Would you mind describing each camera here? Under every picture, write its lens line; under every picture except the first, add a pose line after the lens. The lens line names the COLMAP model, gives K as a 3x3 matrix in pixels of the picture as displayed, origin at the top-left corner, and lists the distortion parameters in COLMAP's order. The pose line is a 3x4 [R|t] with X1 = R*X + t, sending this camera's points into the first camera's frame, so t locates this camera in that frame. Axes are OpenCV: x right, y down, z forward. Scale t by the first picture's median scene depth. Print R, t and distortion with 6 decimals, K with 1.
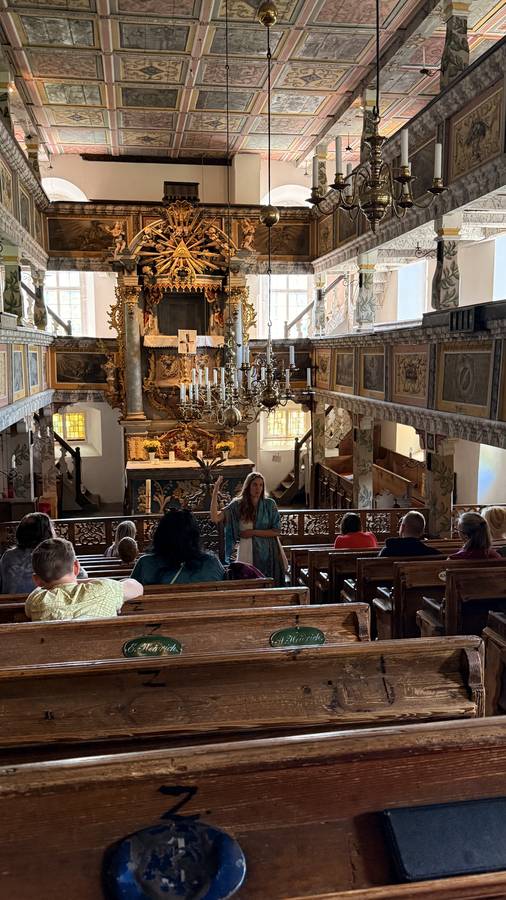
lens RADIAL K [[727.2, 0, 253.0], [0, 727.2, 450.0], [0, 0, 1]] dist [0.180530, -0.429985]
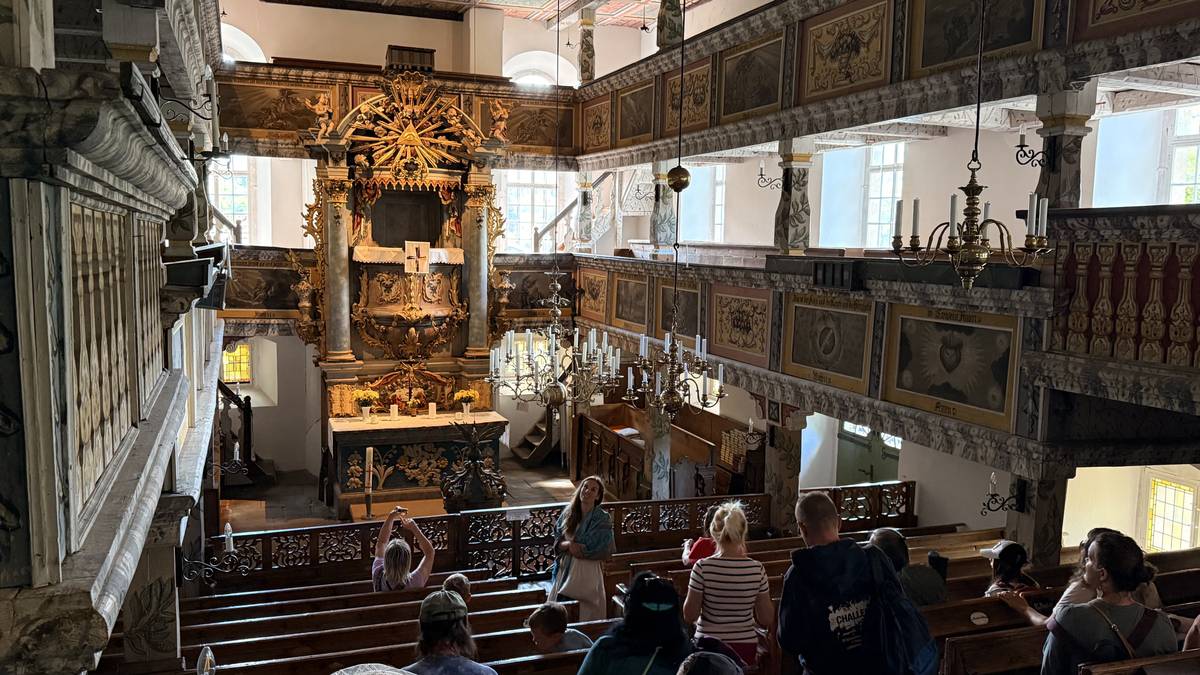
lens RADIAL K [[969.6, 0, 600.0], [0, 969.6, 337.5], [0, 0, 1]] dist [0.180530, -0.429985]
pose [[0.981433, 0.004313, 0.191757, -0.095890], [0.000060, 0.999740, -0.022794, -0.043052], [-0.191805, 0.022382, 0.981178, -0.010554]]
